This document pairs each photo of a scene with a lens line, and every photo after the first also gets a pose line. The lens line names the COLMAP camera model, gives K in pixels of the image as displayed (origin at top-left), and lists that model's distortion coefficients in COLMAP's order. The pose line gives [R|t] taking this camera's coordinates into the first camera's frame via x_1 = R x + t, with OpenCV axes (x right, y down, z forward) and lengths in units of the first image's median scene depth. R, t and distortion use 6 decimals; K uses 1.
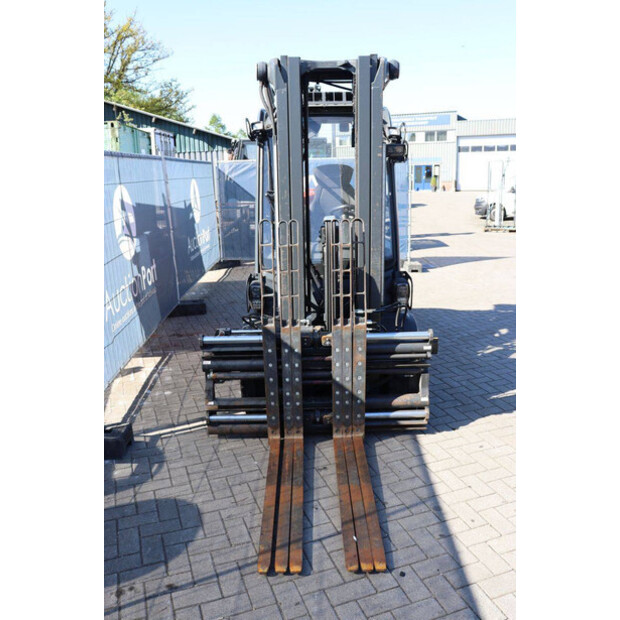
lens RADIAL K [[553.6, 0, 317.5], [0, 553.6, 310.5], [0, 0, 1]] dist [-0.117912, 0.004252]
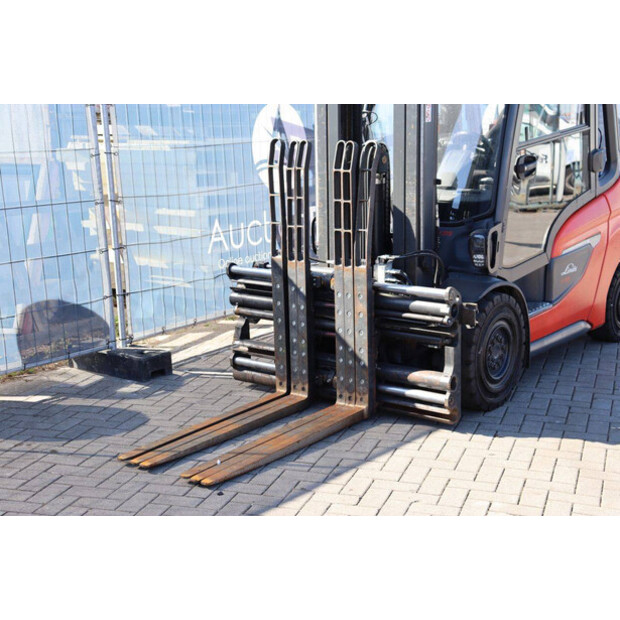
lens RADIAL K [[1082.5, 0, 299.0], [0, 1082.5, 312.1], [0, 0, 1]] dist [0.150970, 0.135804]
pose [[0.775838, 0.134116, -0.616513, 0.989738], [-0.154400, 0.987794, 0.020582, 0.070133], [0.611748, 0.079221, 0.787076, -0.338985]]
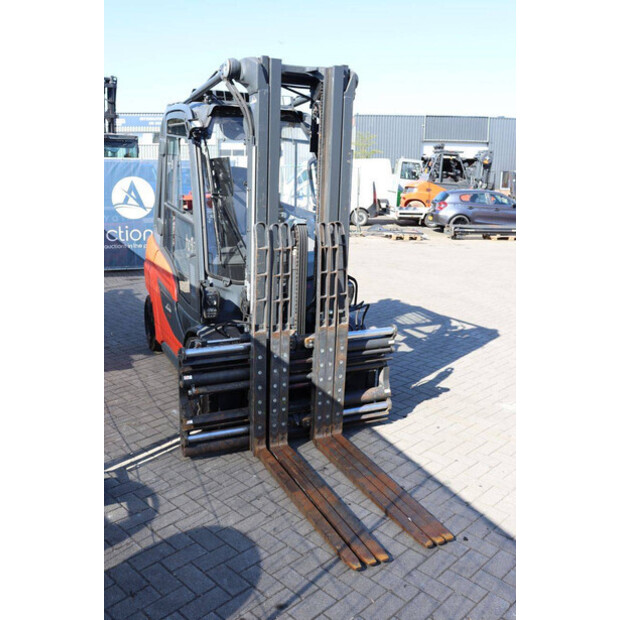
lens RADIAL K [[587.0, 0, 310.0], [0, 587.0, 310.0], [0, 0, 1]] dist [-0.097365, 0.006710]
pose [[0.907054, -0.058777, 0.416890, -0.417502], [0.068791, 0.997590, -0.009025, 0.004571], [-0.415355, 0.036864, 0.908912, 0.024496]]
